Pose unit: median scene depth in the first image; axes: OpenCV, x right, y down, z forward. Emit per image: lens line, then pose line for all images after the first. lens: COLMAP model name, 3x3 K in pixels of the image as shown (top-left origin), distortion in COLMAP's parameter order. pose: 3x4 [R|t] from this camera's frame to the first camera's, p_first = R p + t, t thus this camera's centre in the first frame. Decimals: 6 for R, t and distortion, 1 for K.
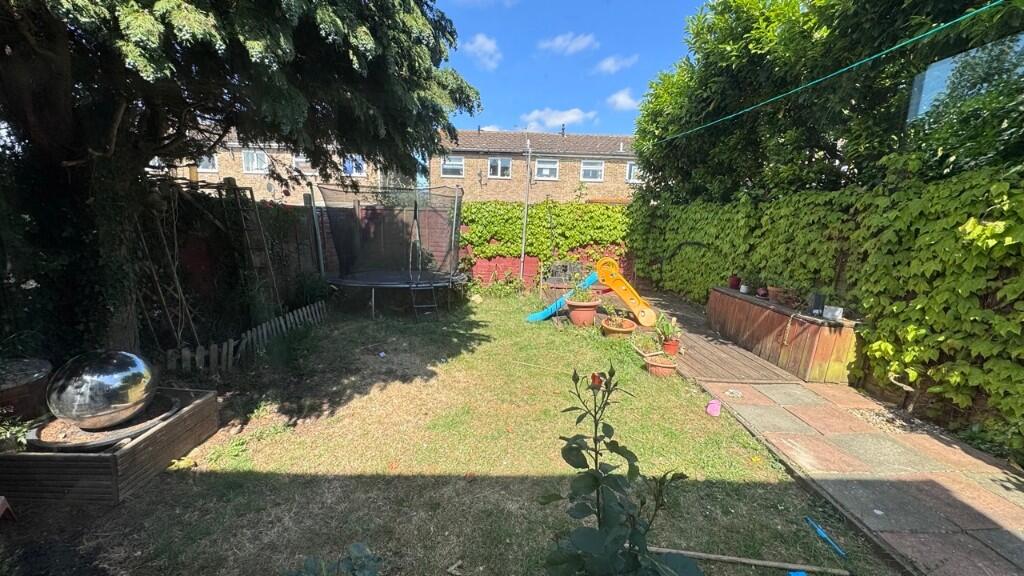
lens RADIAL K [[406.9, 0, 510.2], [0, 406.9, 288.4], [0, 0, 1]] dist [-0.002790, -0.000125]
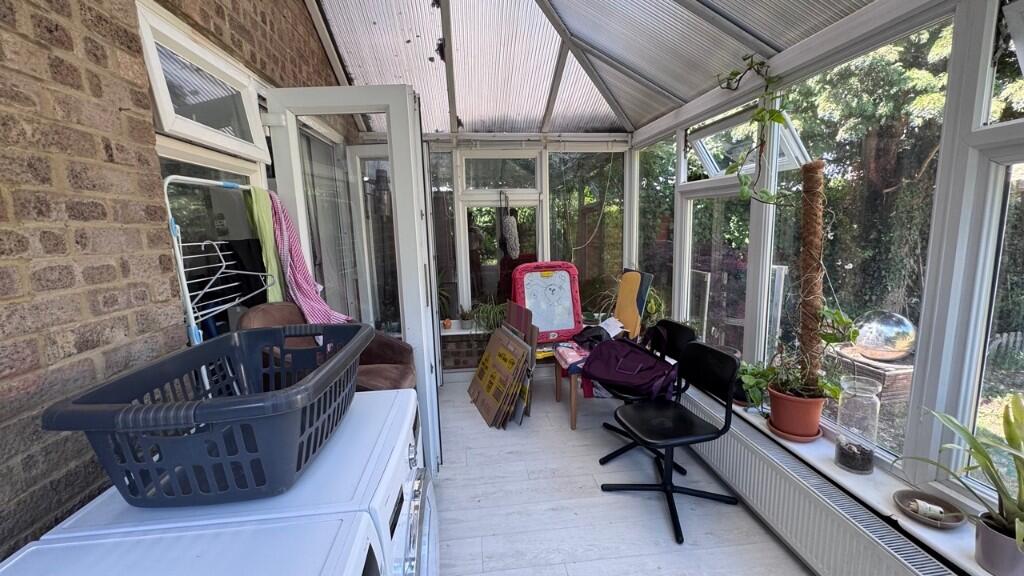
lens RADIAL K [[406.9, 0, 510.2], [0, 406.9, 288.4], [0, 0, 1]] dist [-0.002790, -0.000125]
pose [[0.108654, 0.123663, -0.986358, 0.301810], [-0.137487, 0.984566, 0.108293, 0.082795], [0.984526, 0.123845, 0.123979, -0.523258]]
